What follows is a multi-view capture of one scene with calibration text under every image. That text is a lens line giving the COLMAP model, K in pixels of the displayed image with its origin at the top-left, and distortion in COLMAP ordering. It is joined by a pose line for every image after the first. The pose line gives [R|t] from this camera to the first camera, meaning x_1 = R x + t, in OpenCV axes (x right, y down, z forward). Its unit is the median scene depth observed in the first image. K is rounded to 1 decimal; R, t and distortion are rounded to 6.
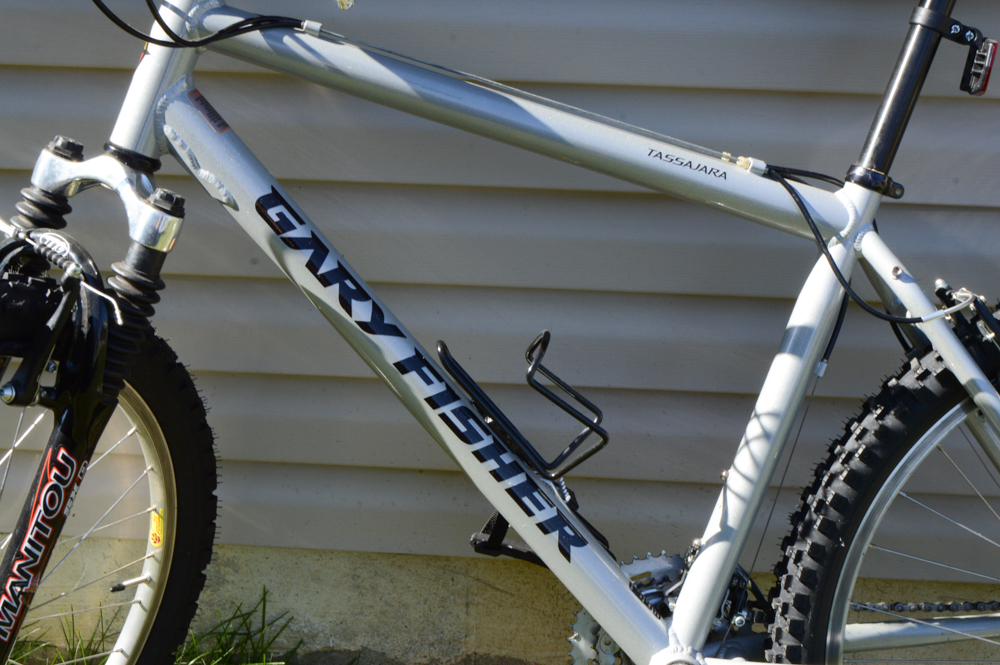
lens RADIAL K [[1534.4, 0, 496.7], [0, 1534.4, 330.6], [0, 0, 1]] dist [-0.019603, 0.000000]
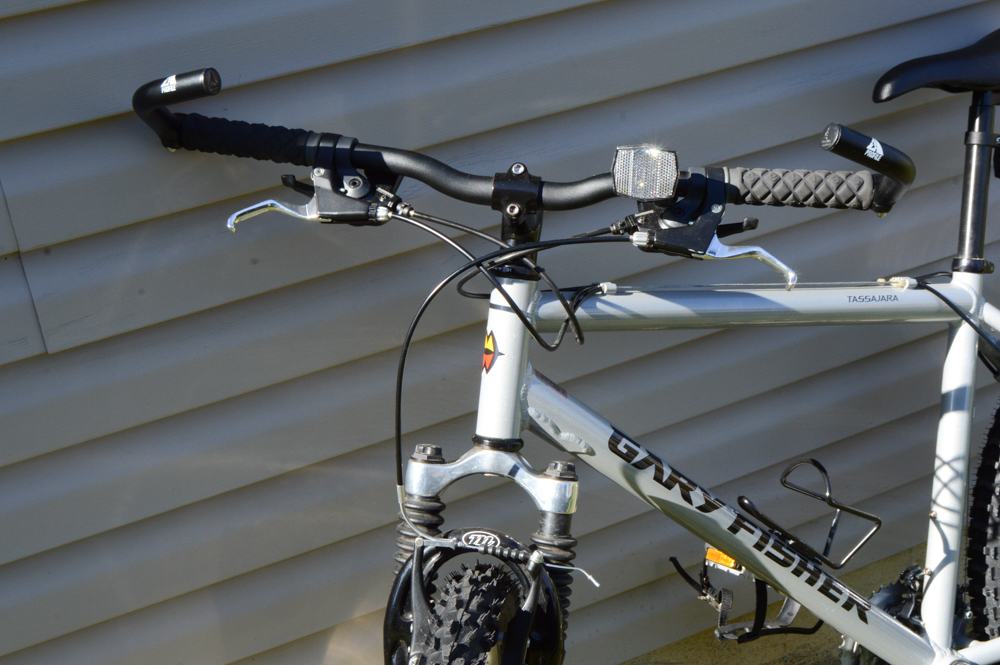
lens RADIAL K [[1534.4, 0, 500.2], [0, 1534.4, 328.9], [0, 0, 1]] dist [-0.019603, 0.000000]
pose [[0.867269, -0.313053, 0.387094, -0.643550], [0.300611, 0.949098, 0.094053, -0.296714], [-0.396833, 0.034795, 0.917231, -0.046386]]
